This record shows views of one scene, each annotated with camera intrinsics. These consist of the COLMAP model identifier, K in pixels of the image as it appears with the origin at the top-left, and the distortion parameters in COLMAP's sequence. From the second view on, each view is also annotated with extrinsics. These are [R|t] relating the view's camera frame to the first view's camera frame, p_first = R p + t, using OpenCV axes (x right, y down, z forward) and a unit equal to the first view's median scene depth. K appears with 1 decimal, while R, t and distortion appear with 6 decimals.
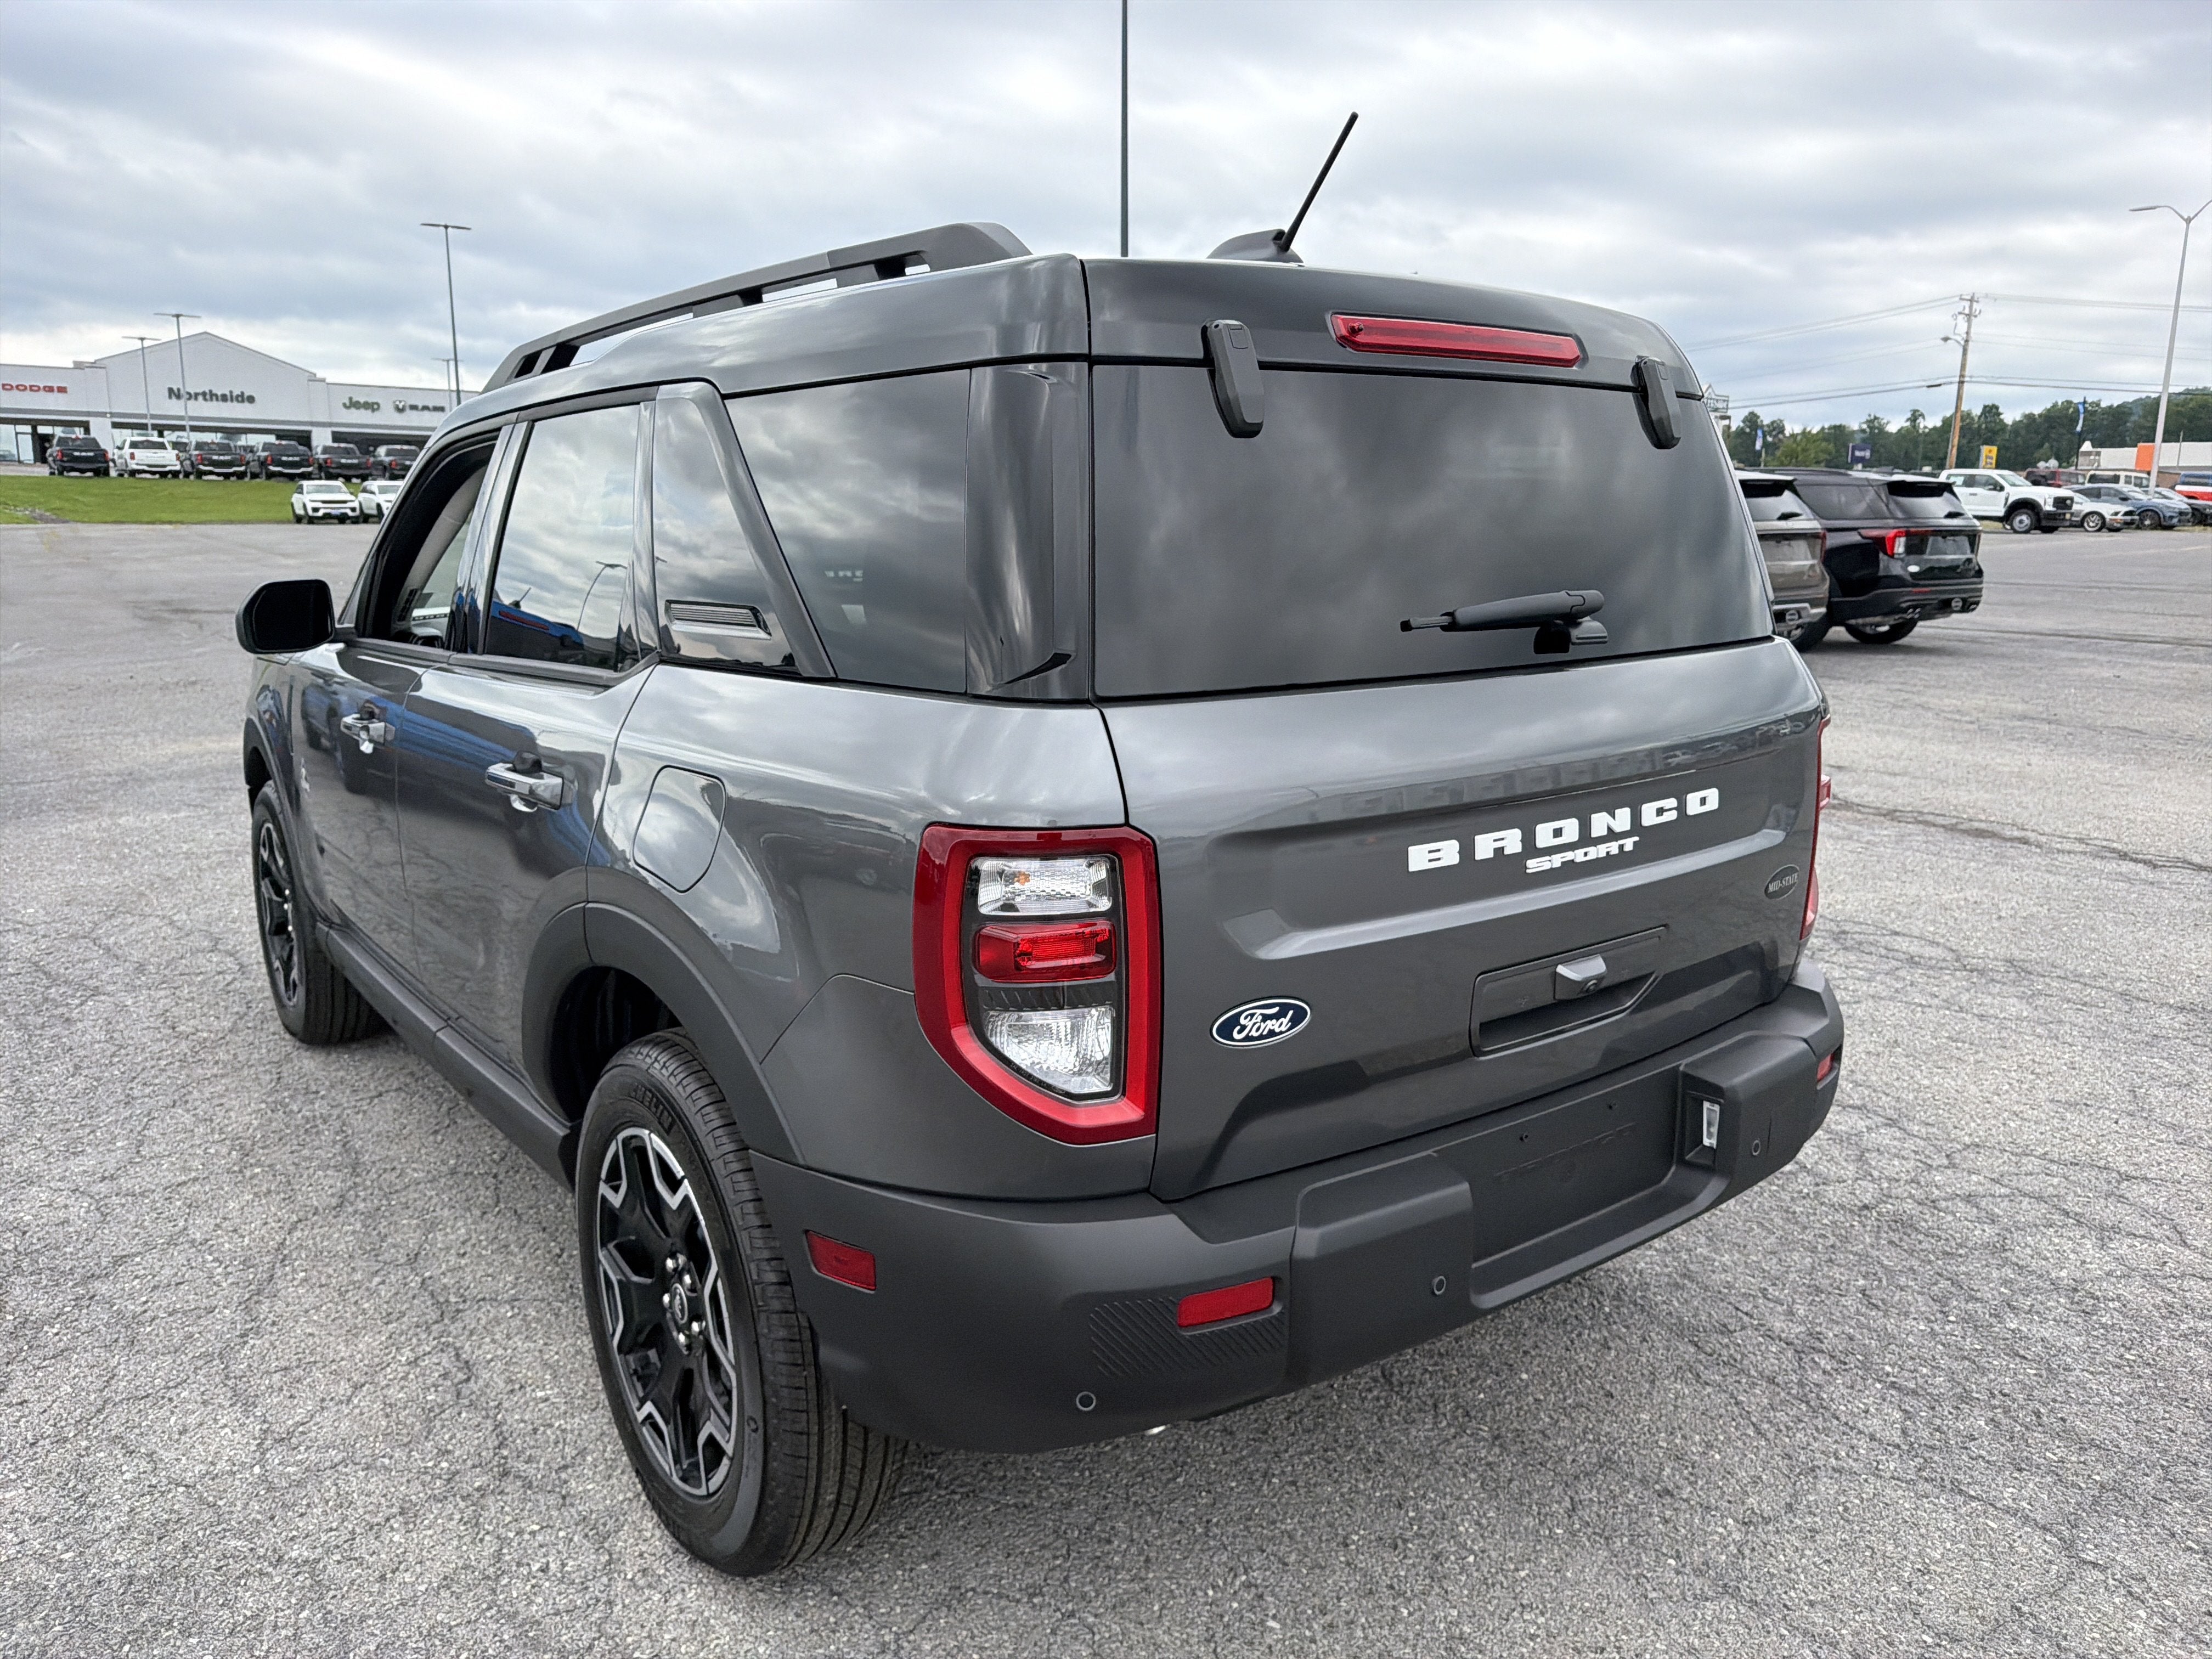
lens RADIAL K [[1597.7, 0, 1129.4], [0, 1597.7, 813.1], [0, 0, 1]] dist [0.045959, -0.068198]
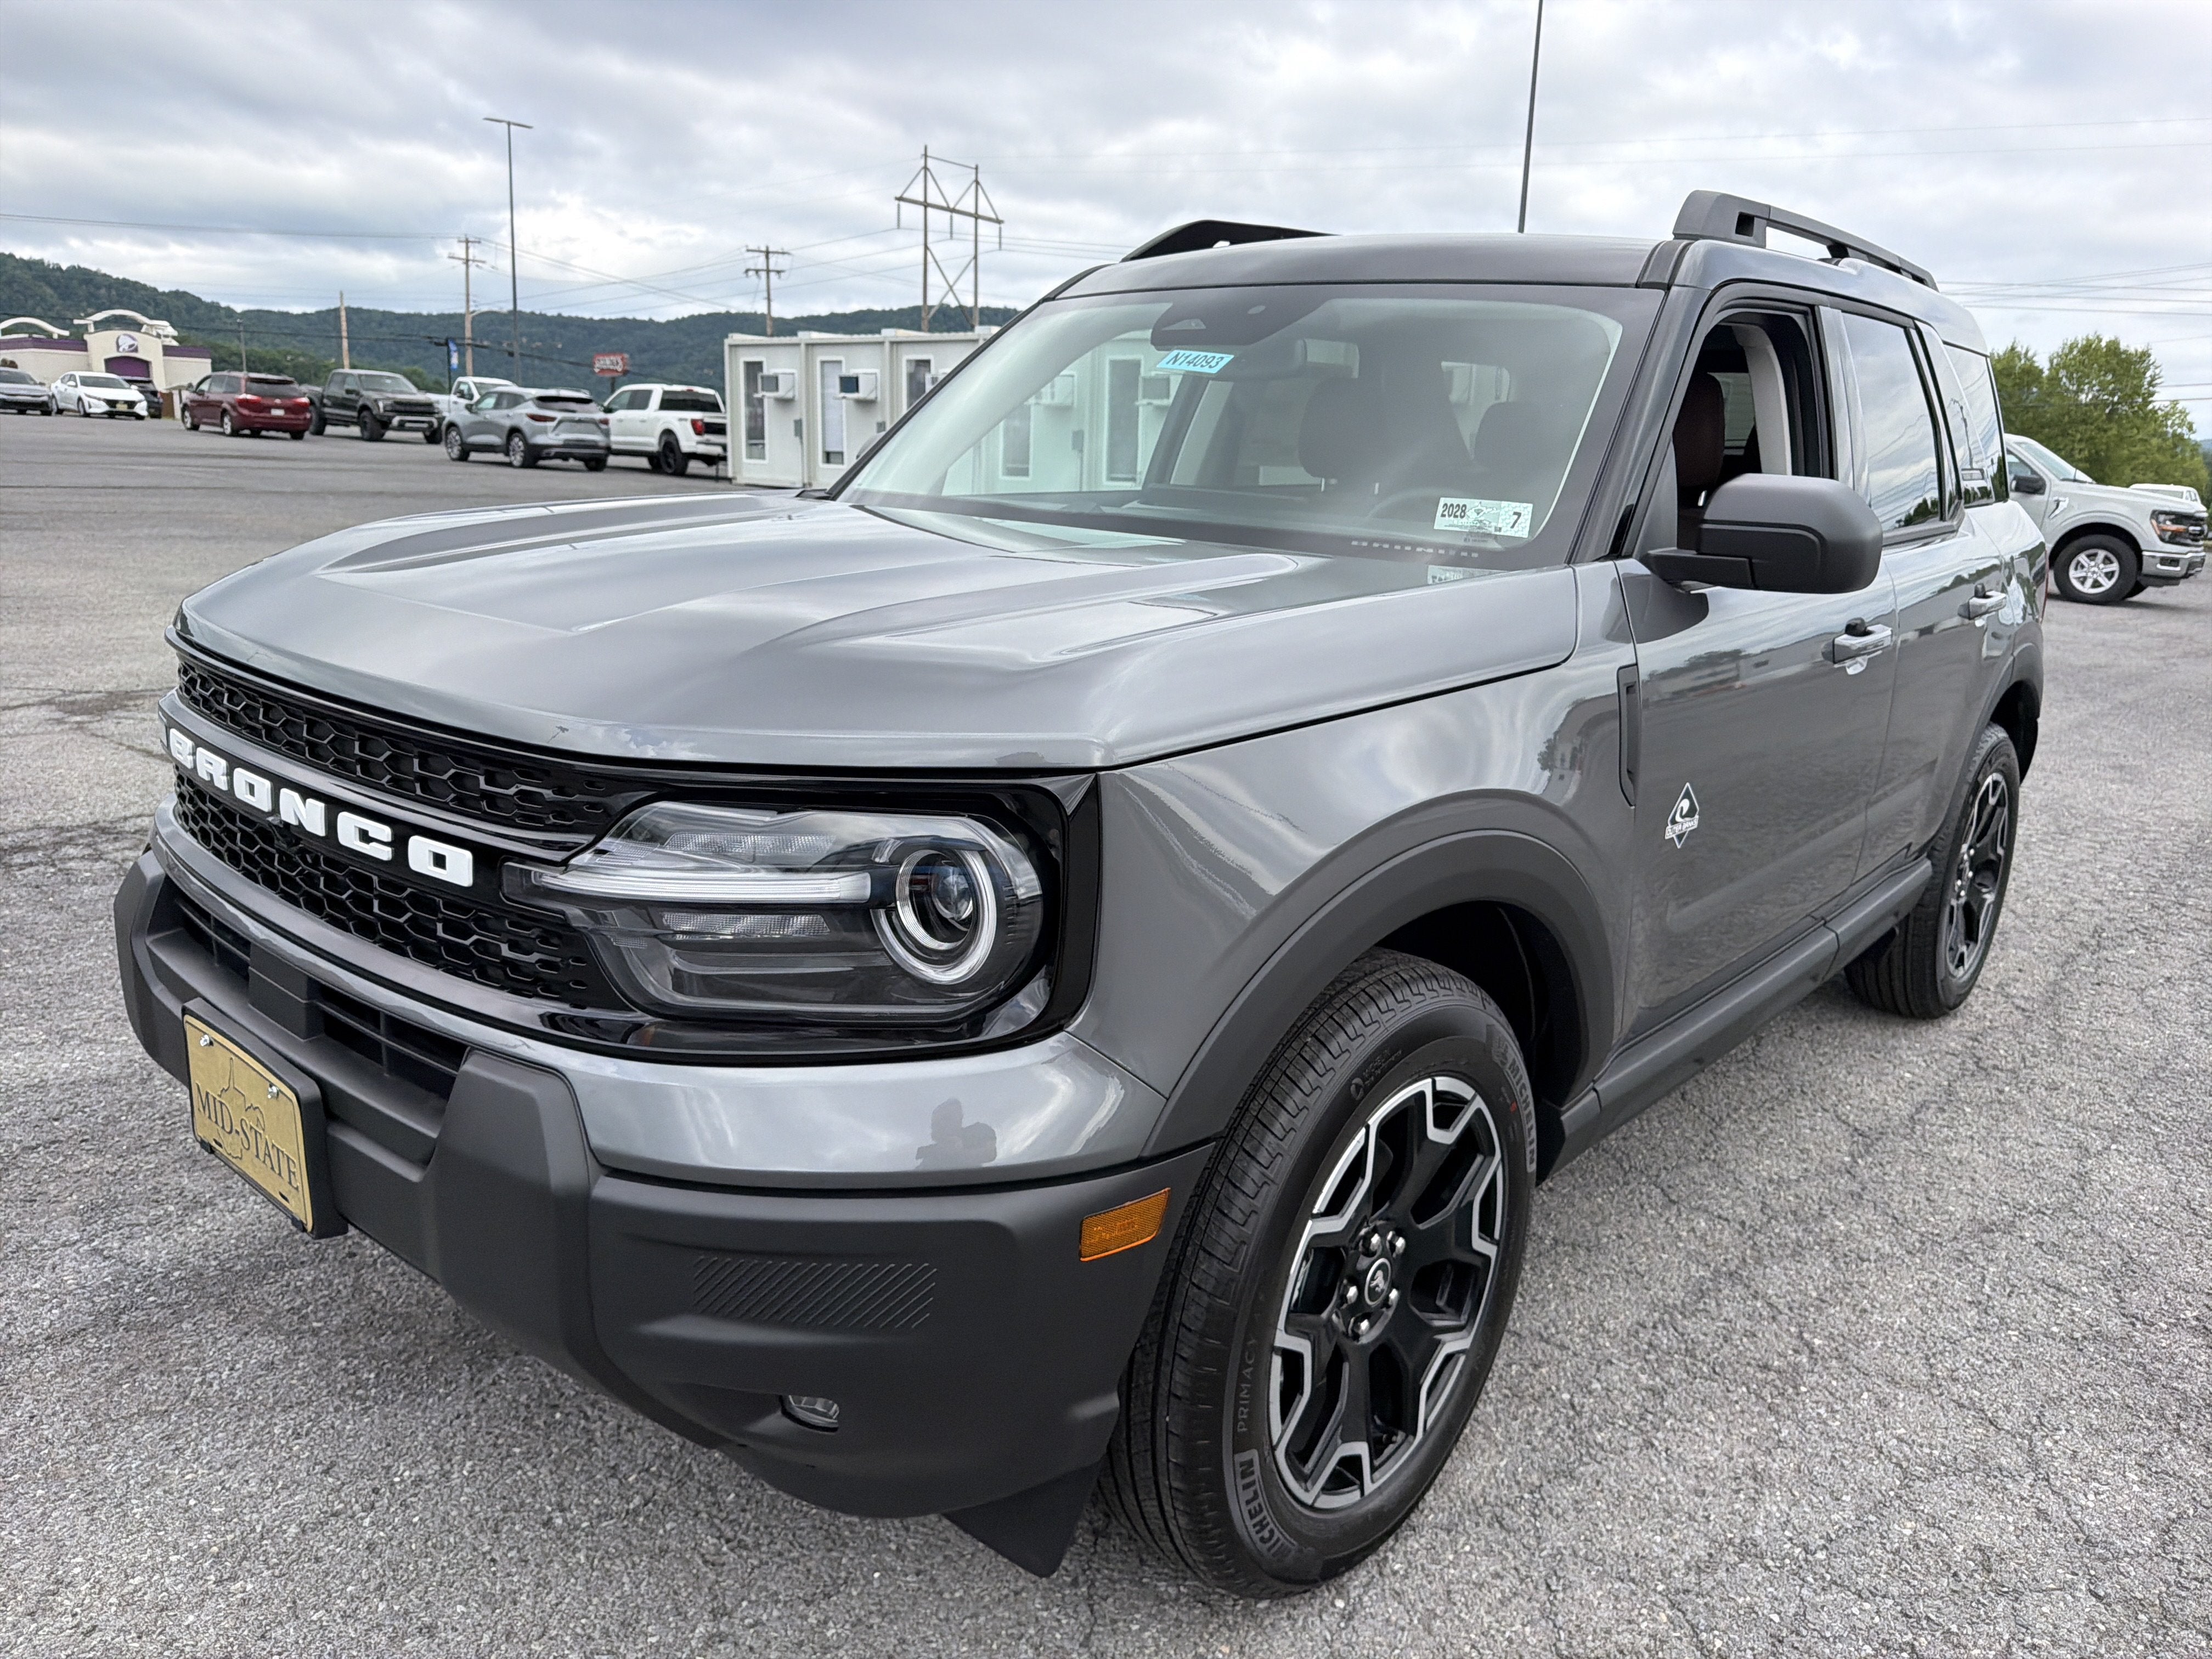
lens RADIAL K [[1597.7, 0, 1143.0], [0, 1597.7, 794.5], [0, 0, 1]] dist [0.045959, -0.068198]
pose [[-0.250946, -0.221136, 0.942404, -1.356203], [0.131189, 0.956805, 0.259448, -0.277889], [-0.959070, 0.188740, -0.211096, 1.762464]]
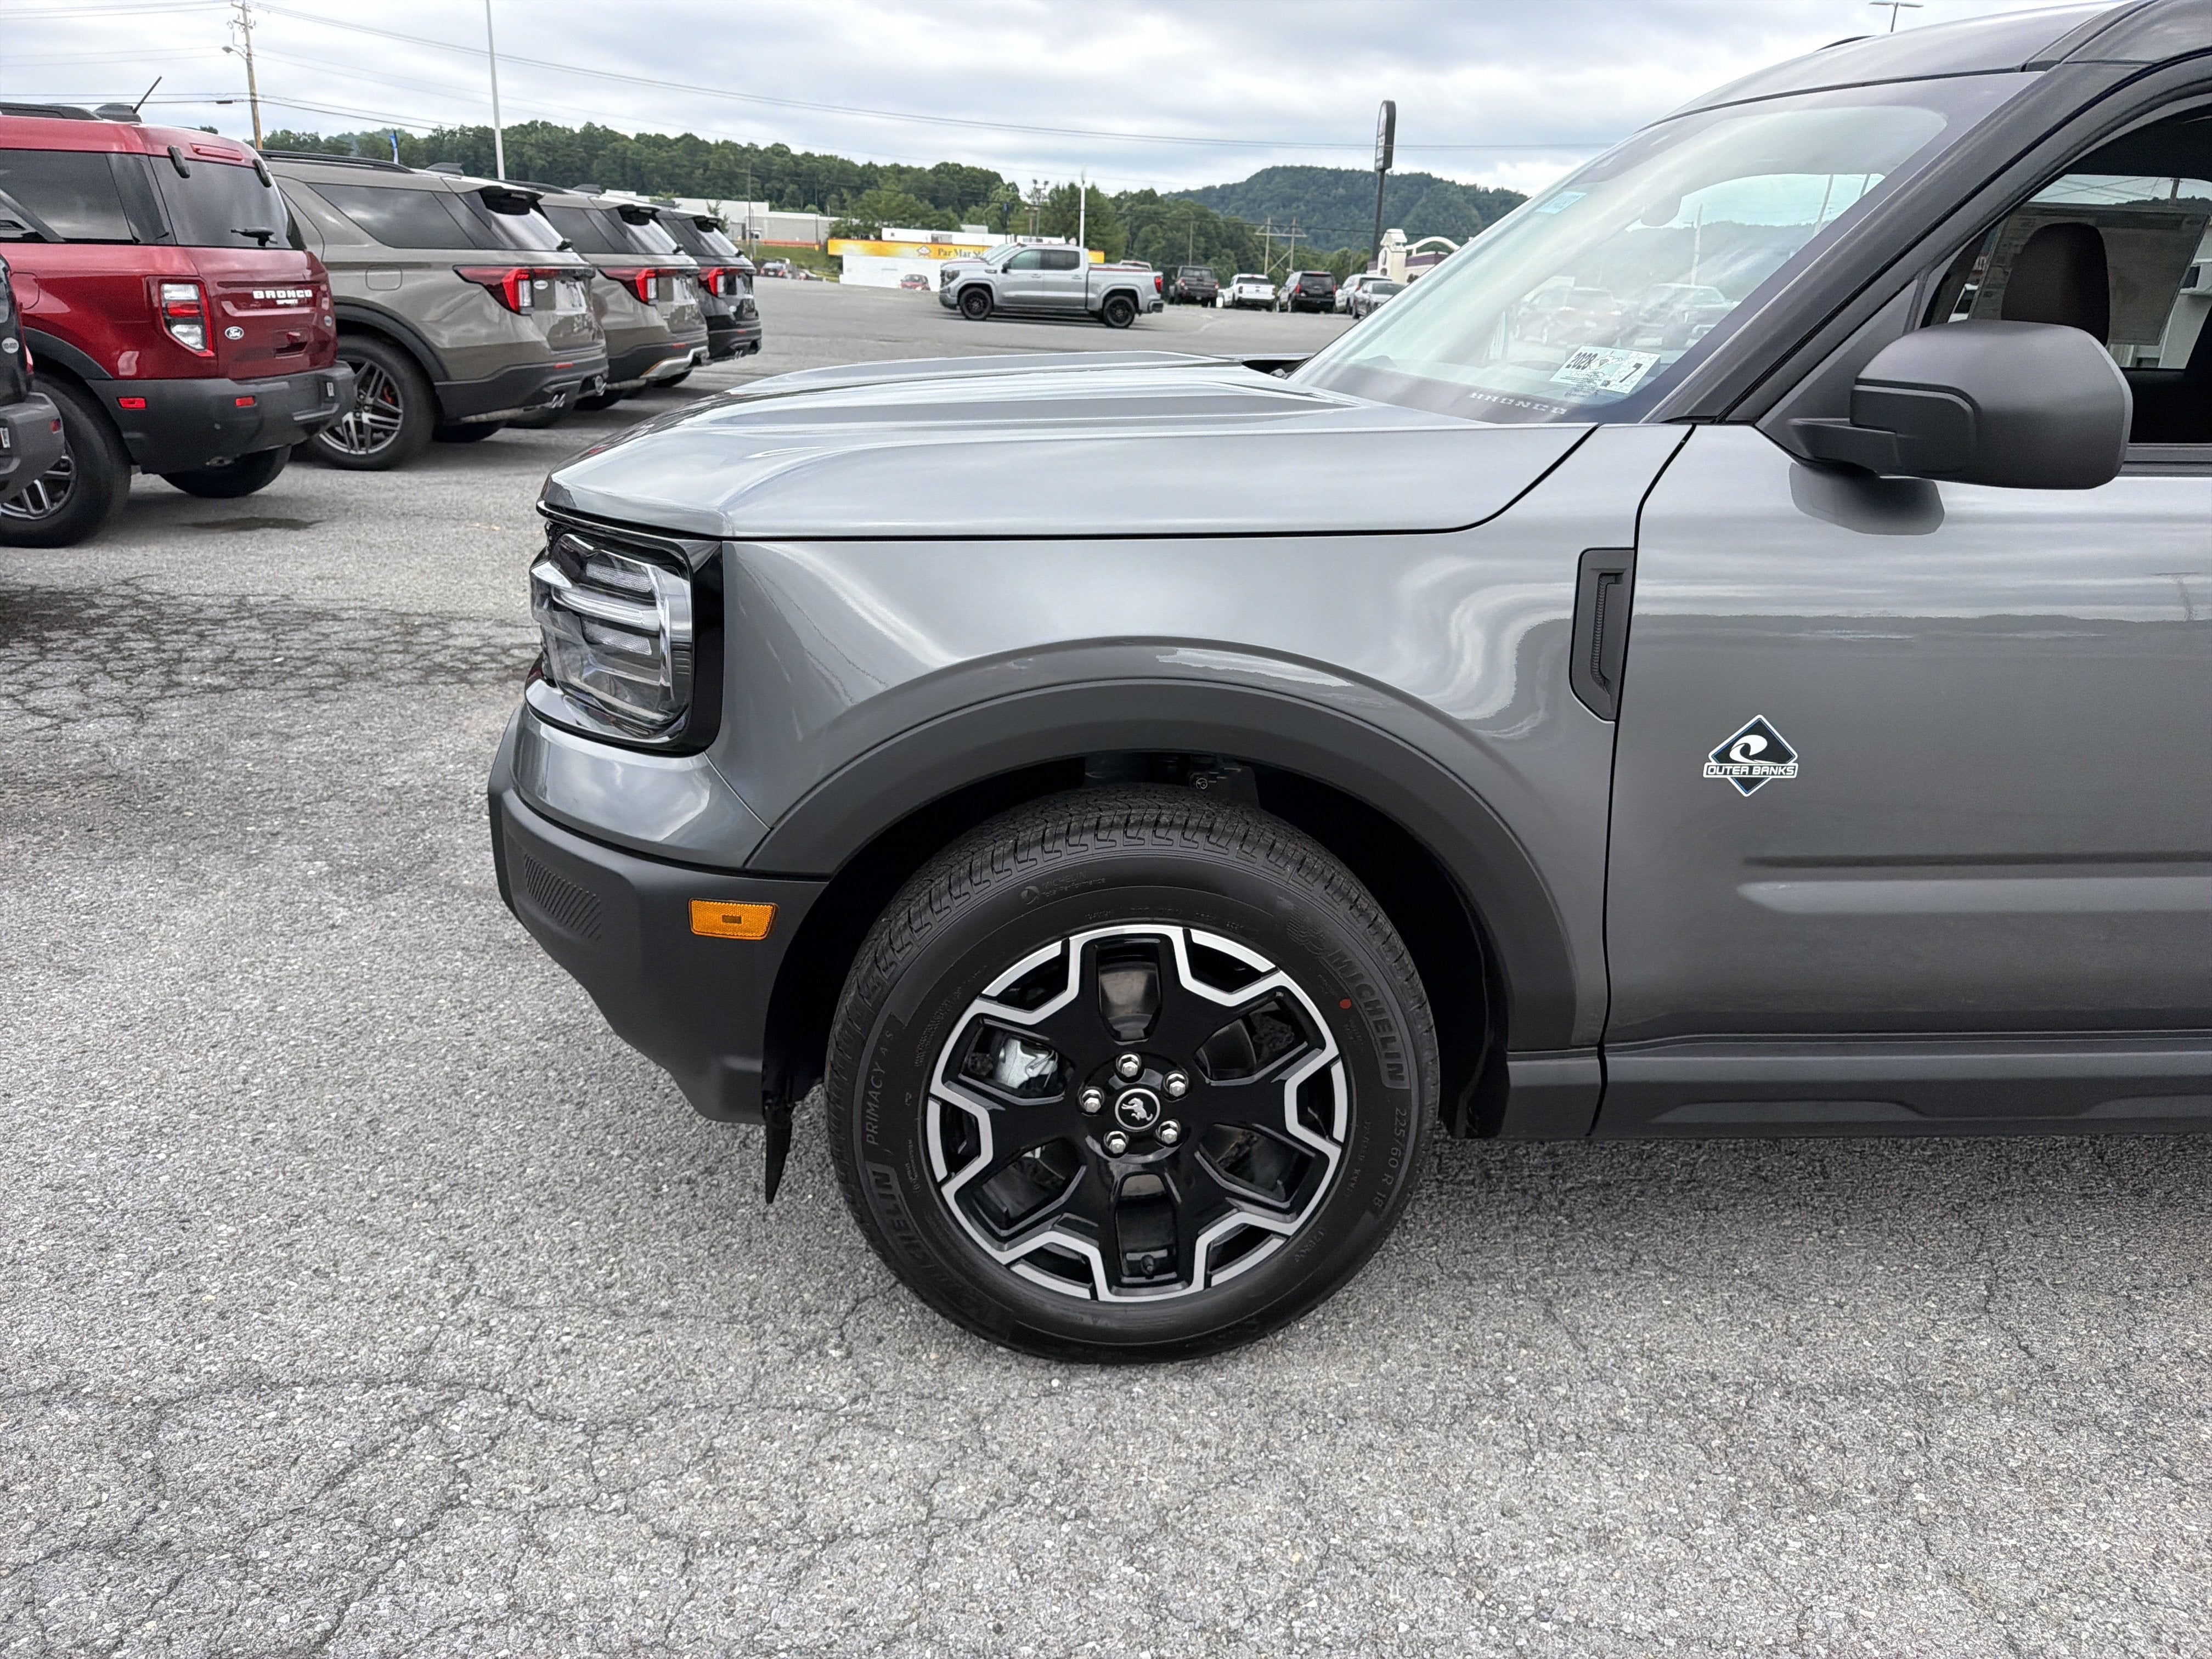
lens RADIAL K [[1597.7, 0, 1109.8], [0, 1597.7, 813.2], [0, 0, 1]] dist [0.045959, -0.068198]
pose [[0.519055, -0.249006, 0.817666, -1.330680], [0.119006, 0.968361, 0.219352, -0.173101], [-0.846416, -0.016548, 0.532265, 1.214797]]
